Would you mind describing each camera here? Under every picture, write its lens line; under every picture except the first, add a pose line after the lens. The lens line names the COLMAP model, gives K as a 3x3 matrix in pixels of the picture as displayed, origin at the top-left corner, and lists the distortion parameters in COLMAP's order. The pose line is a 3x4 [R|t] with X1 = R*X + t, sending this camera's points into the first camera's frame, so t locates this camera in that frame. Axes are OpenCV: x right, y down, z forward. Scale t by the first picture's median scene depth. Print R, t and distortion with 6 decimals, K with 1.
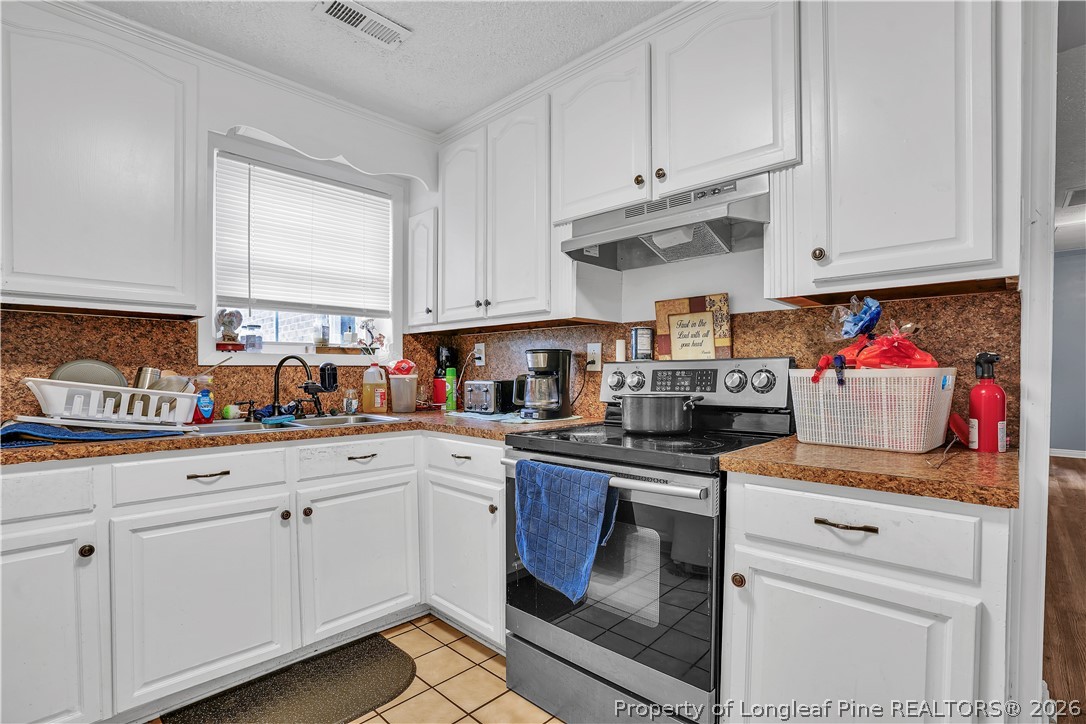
lens RADIAL K [[525.4, 0, 543.0], [0, 525.4, 362.0], [0, 0, 1]] dist [-0.036021, 0.001484]
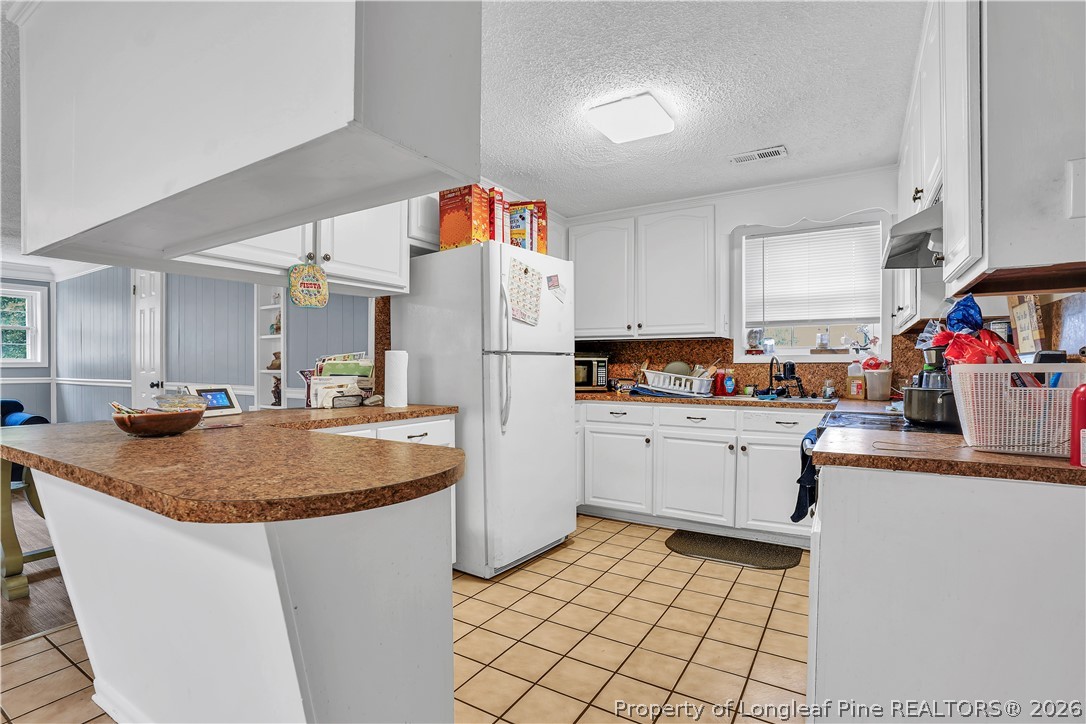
lens RADIAL K [[525.4, 0, 543.0], [0, 525.4, 362.0], [0, 0, 1]] dist [-0.036021, 0.001484]
pose [[0.198149, -0.007365, -0.980144, 0.982759], [0.015284, 0.999873, -0.004424, 0.000033], [0.980053, -0.014104, 0.198237, 0.011050]]
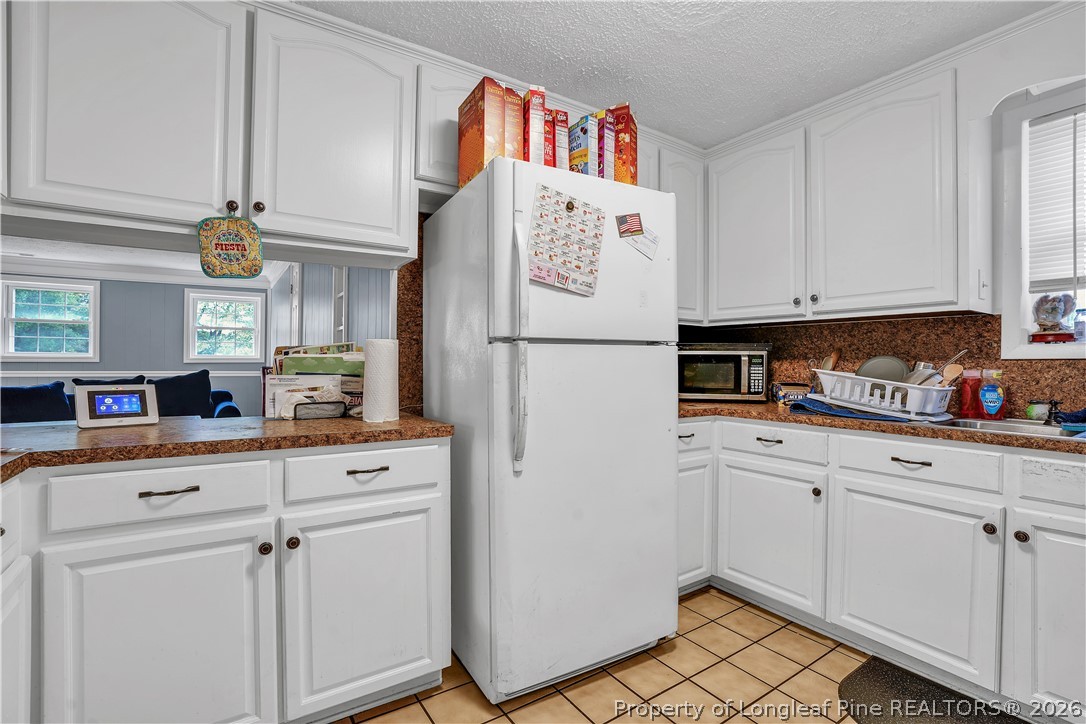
lens RADIAL K [[513.3, 0, 554.4], [0, 513.3, 356.5], [0, 0, 1]] dist [-0.069066, 0.032174]
pose [[-0.204960, -0.012924, -0.978685, 0.413843], [0.010834, 0.999822, -0.015472, 0.006870], [0.978710, -0.013775, -0.204784, 0.390668]]
